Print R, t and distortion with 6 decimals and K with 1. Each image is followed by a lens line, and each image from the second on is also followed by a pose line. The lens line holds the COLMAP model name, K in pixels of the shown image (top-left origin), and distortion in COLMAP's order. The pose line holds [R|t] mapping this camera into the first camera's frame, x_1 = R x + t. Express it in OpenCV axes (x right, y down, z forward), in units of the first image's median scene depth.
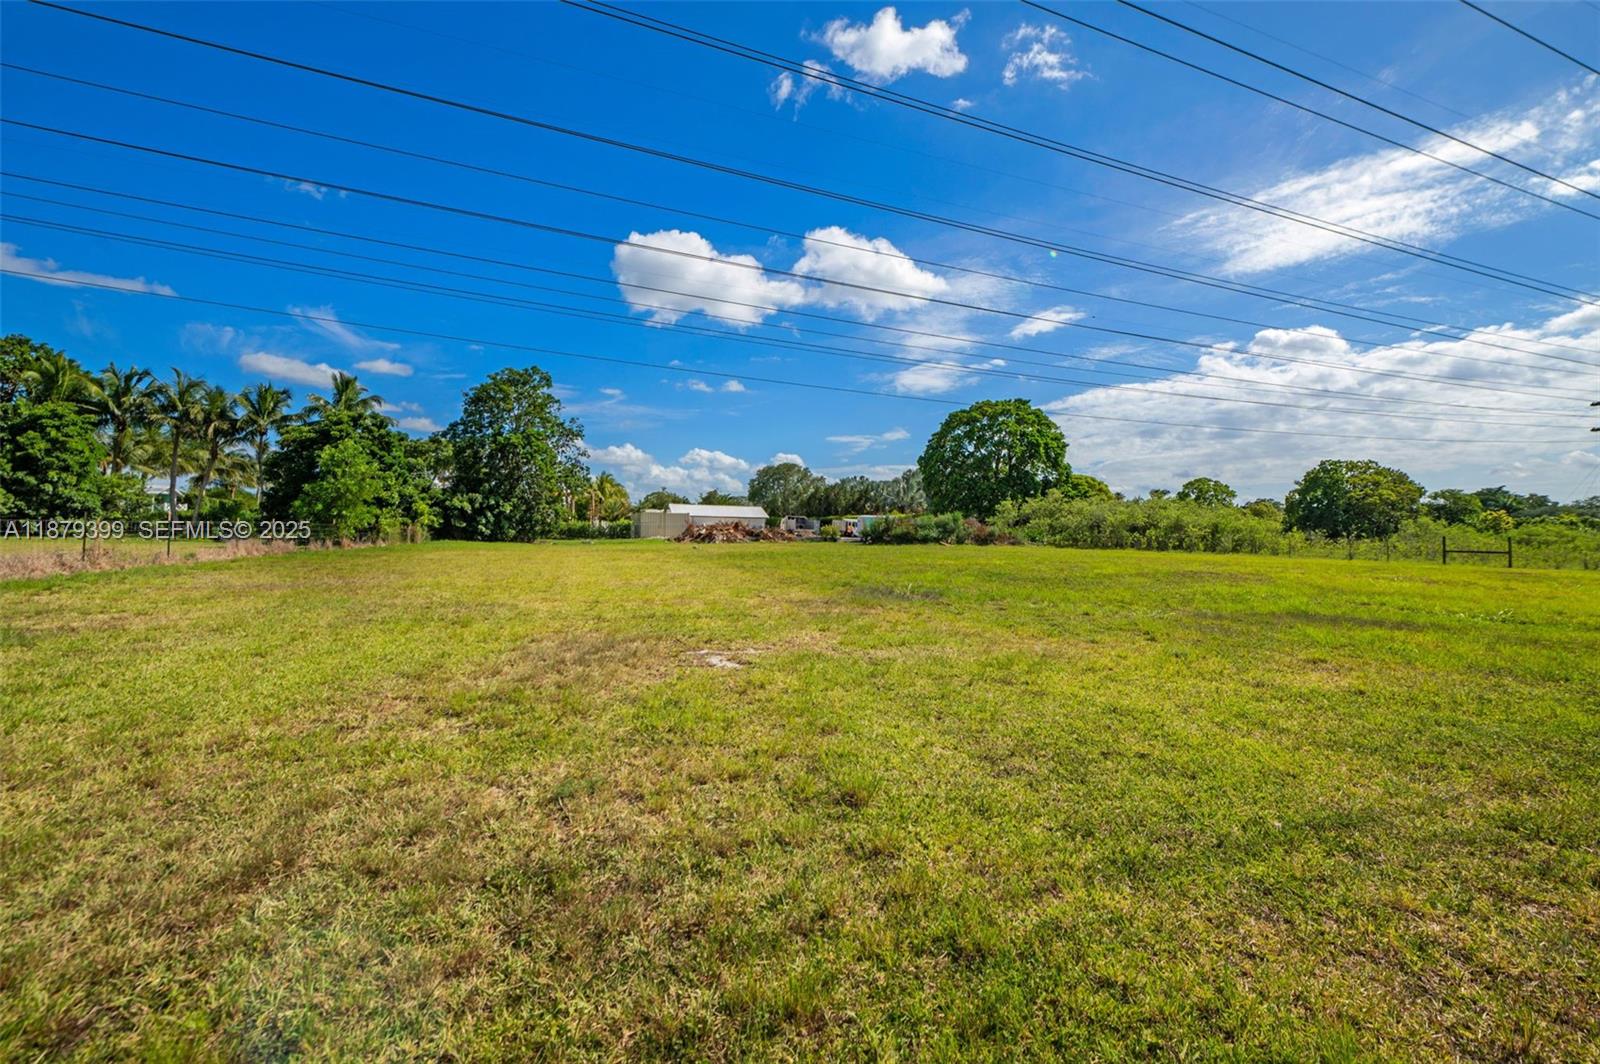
lens RADIAL K [[647.1, 0, 820.3], [0, 647.1, 509.5], [0, 0, 1]] dist [-0.002664, -0.000737]
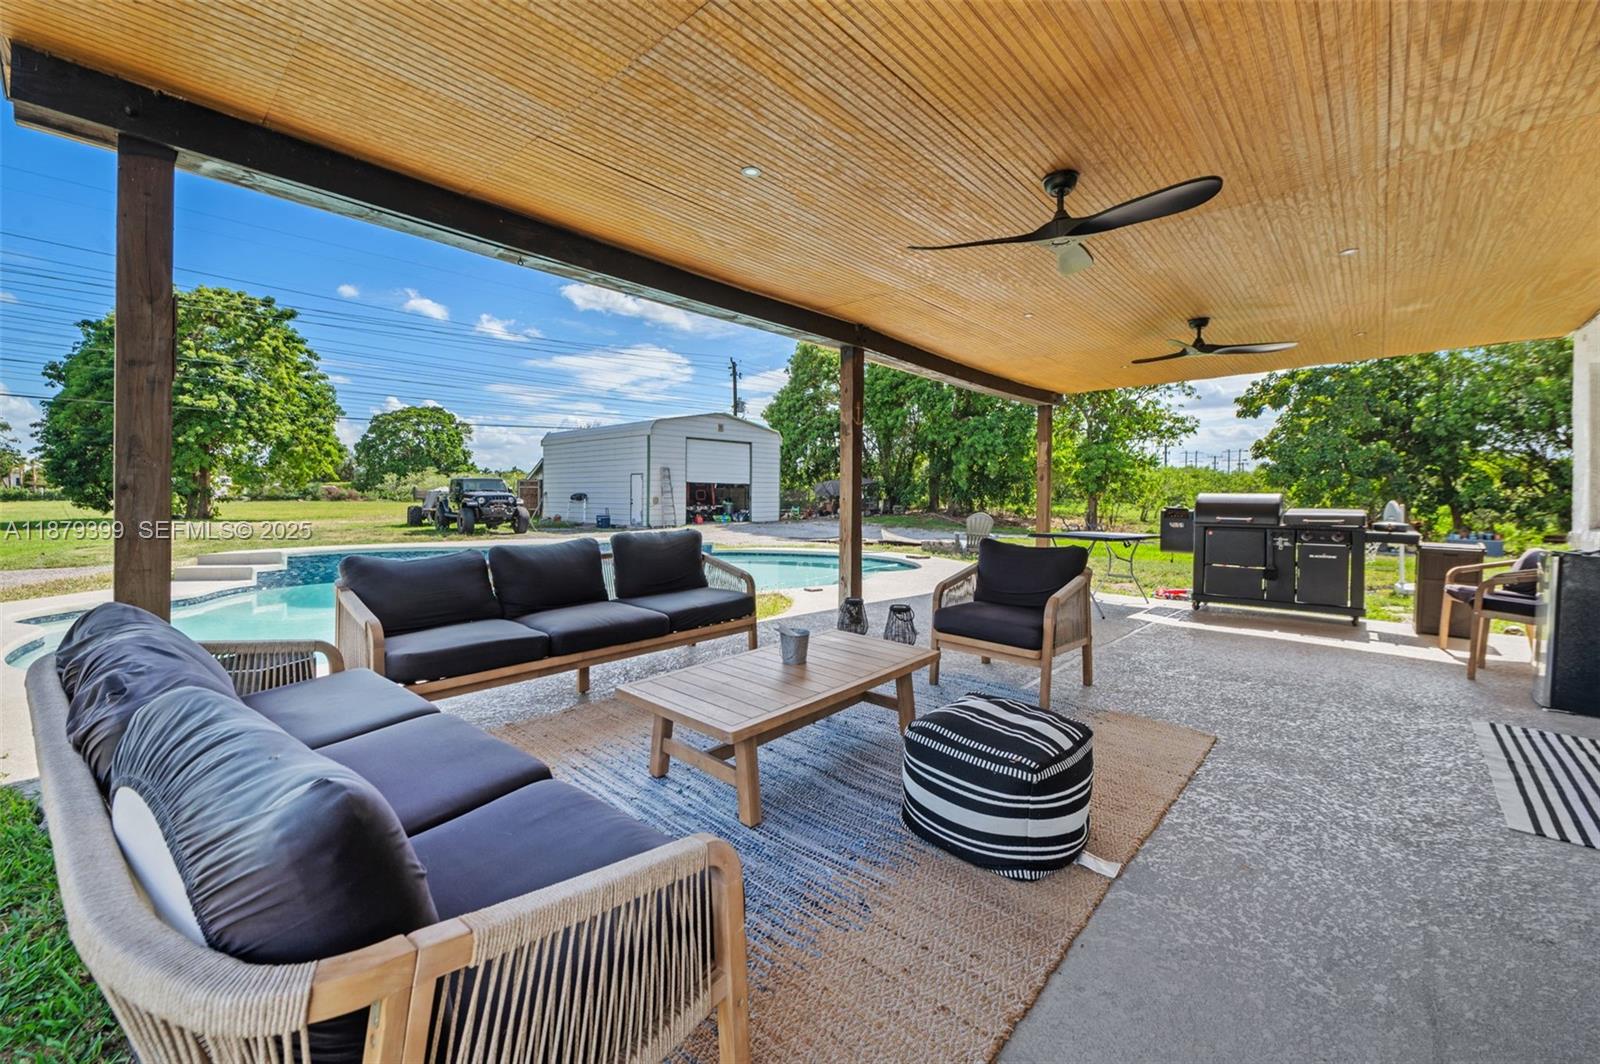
lens RADIAL K [[647.1, 0, 820.3], [0, 647.1, 509.5], [0, 0, 1]] dist [-0.002664, -0.000737]
pose [[0.900475, -0.017731, 0.434547, 0.734932], [-0.006927, 0.998457, 0.055094, -0.030420], [-0.434853, -0.052621, 0.898963, -1.248433]]
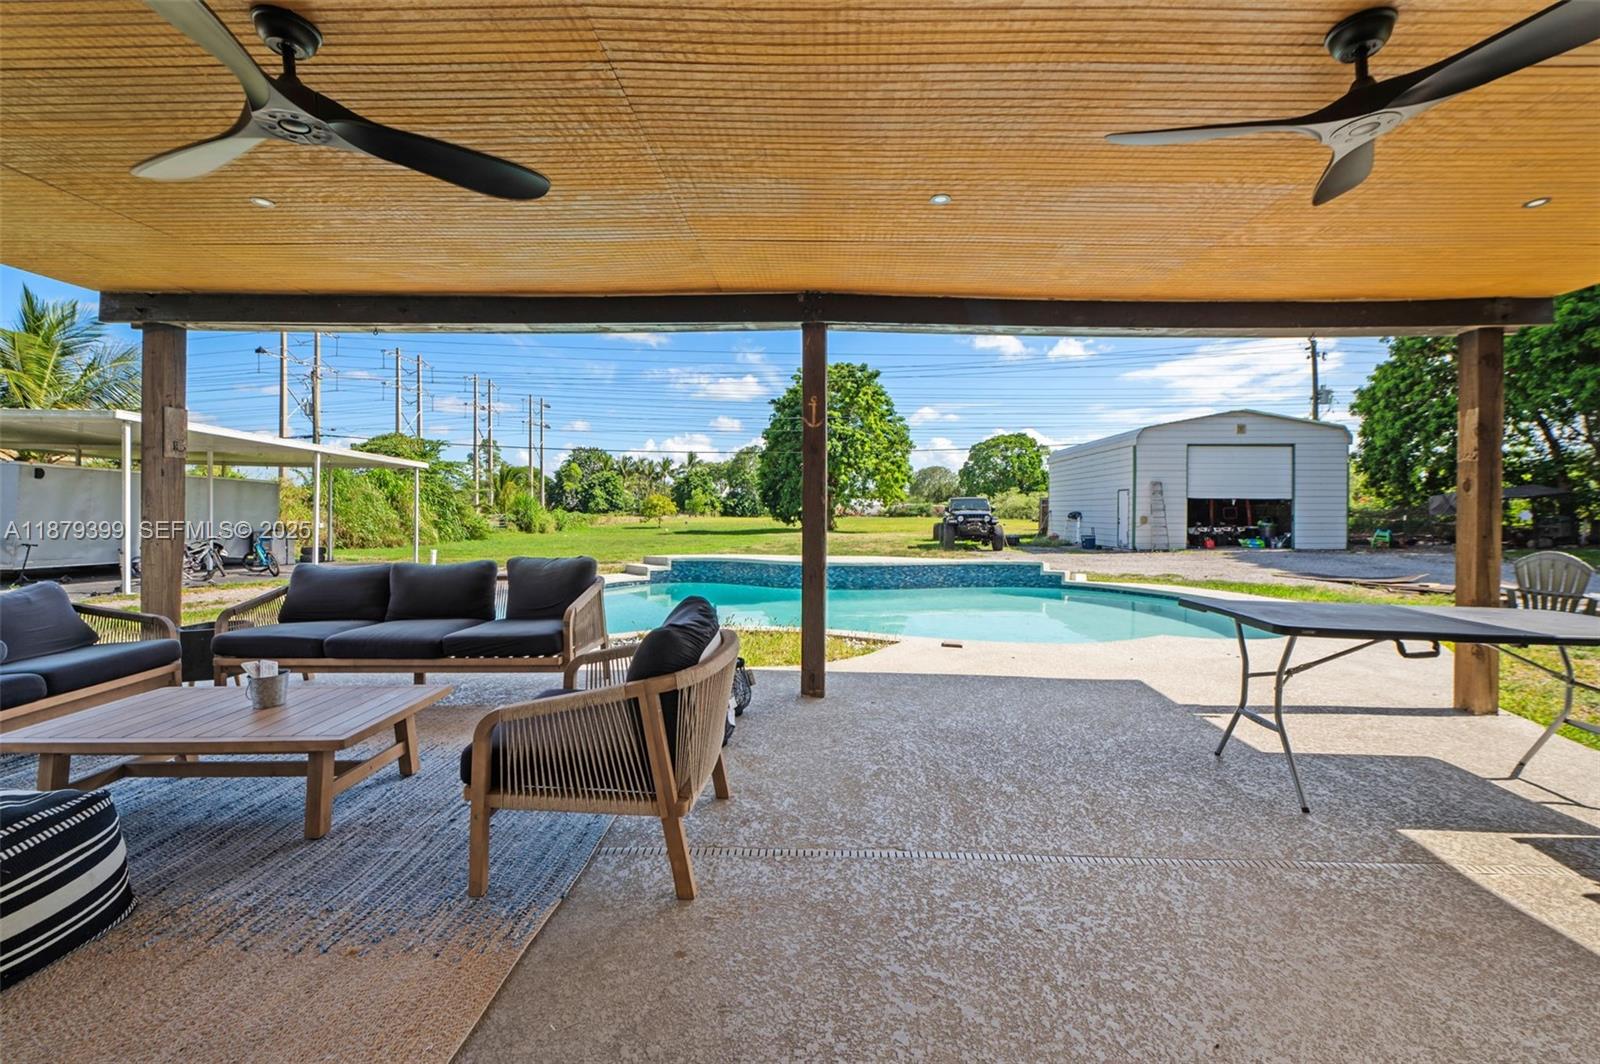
lens RADIAL K [[647.1, 0, 820.3], [0, 647.1, 509.5], [0, 0, 1]] dist [-0.002664, -0.000737]
pose [[0.915819, -0.011109, -0.401438, 0.813495], [0.021627, 0.999531, 0.021680, -0.030070], [0.401008, -0.028537, 0.915630, -1.228548]]
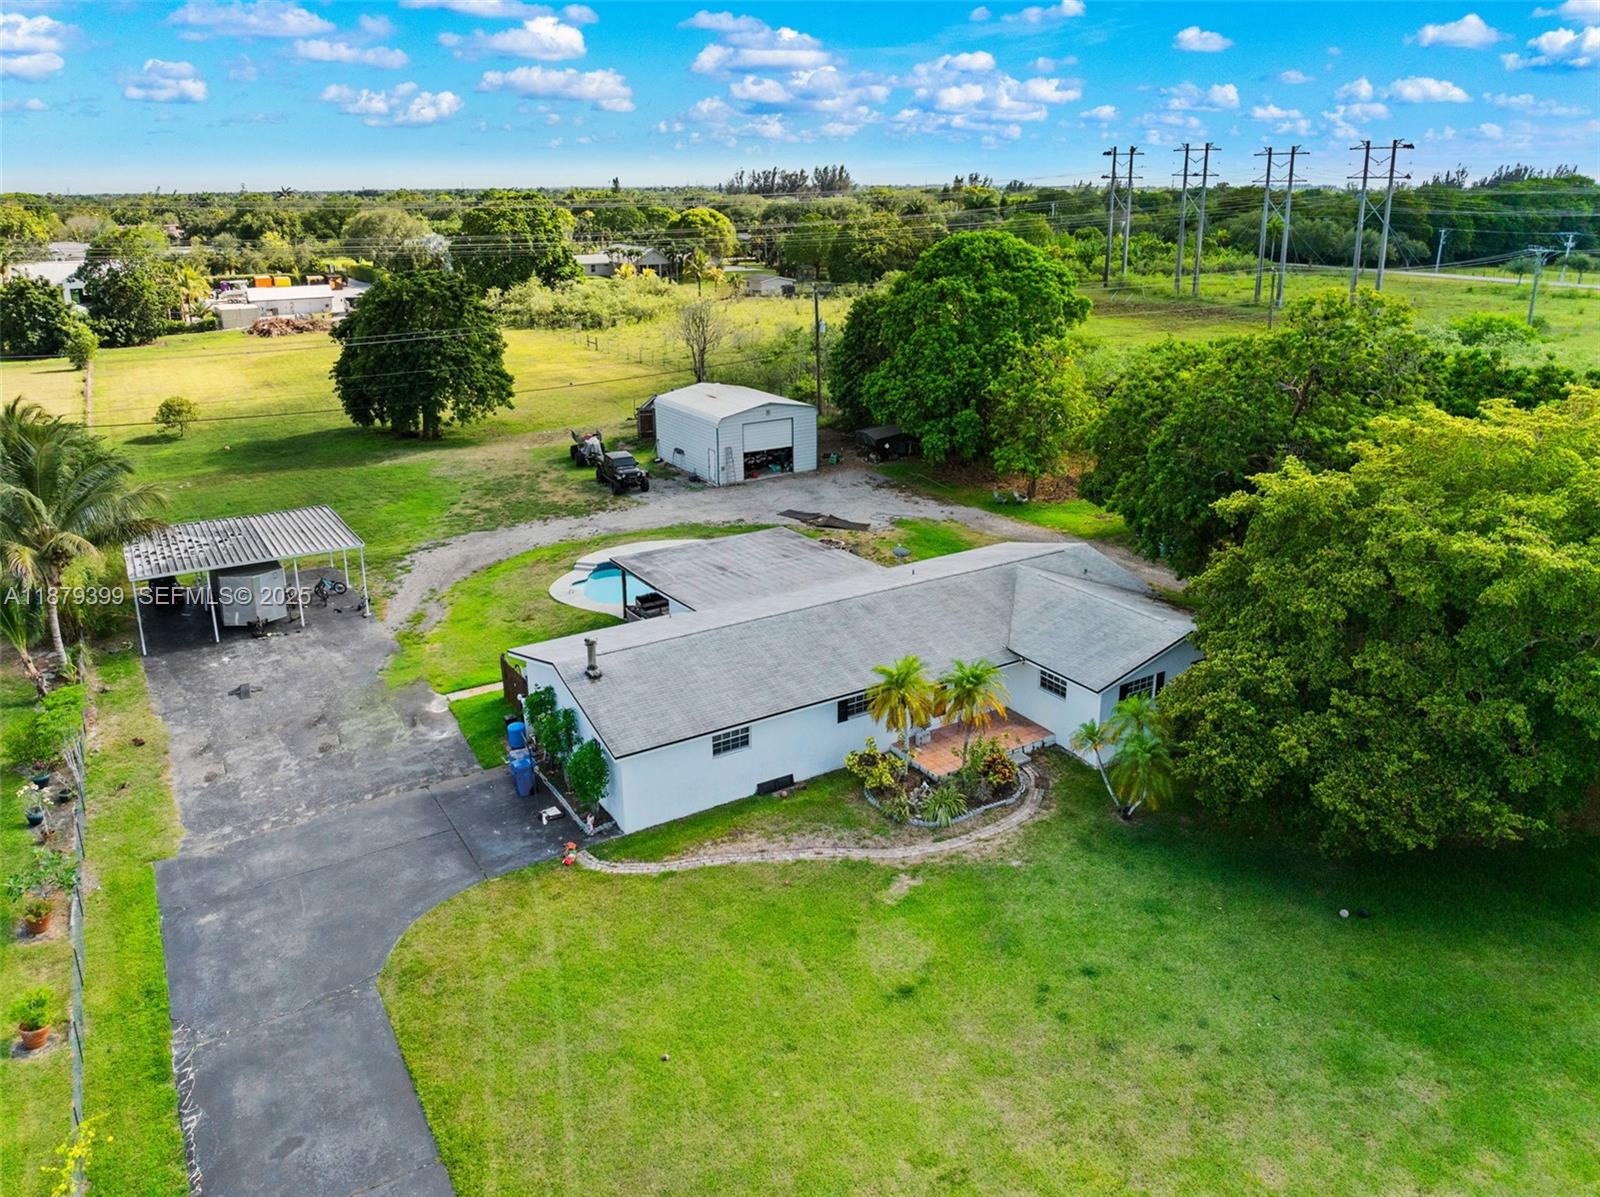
lens RADIAL K [[1162.8, 0, 800.0], [0, 1162.8, 598.5], [0, 0, 1]] dist [-0.063522, -0.001755]
pose [[0.987835, -0.071142, 0.138277, 0.724717], [0.015959, 0.930900, 0.364927, -0.376444], [-0.154683, -0.358281, 0.920711, -2.113956]]
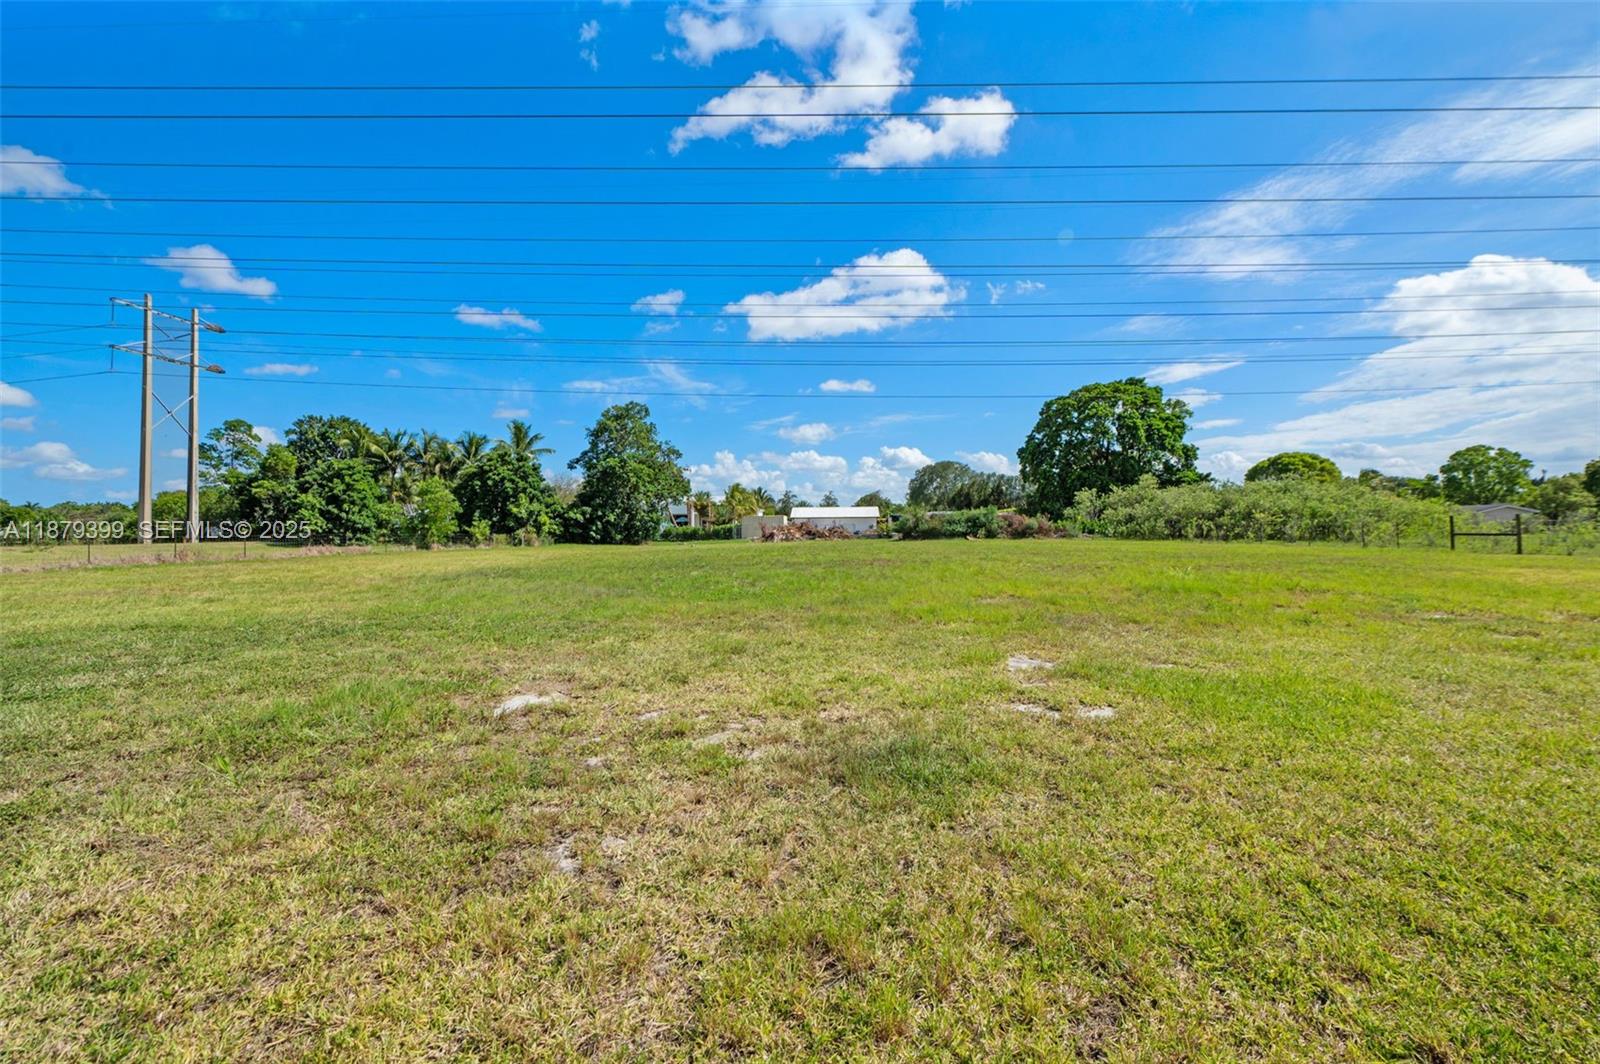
lens RADIAL K [[647.1, 0, 820.3], [0, 647.1, 509.5], [0, 0, 1]] dist [-0.002664, -0.000737]
pose [[0.929223, -0.038567, -0.367502, 0.364020], [0.038656, 0.999227, -0.007121, 0.006960], [0.367493, -0.007589, 0.929995, -0.019258]]
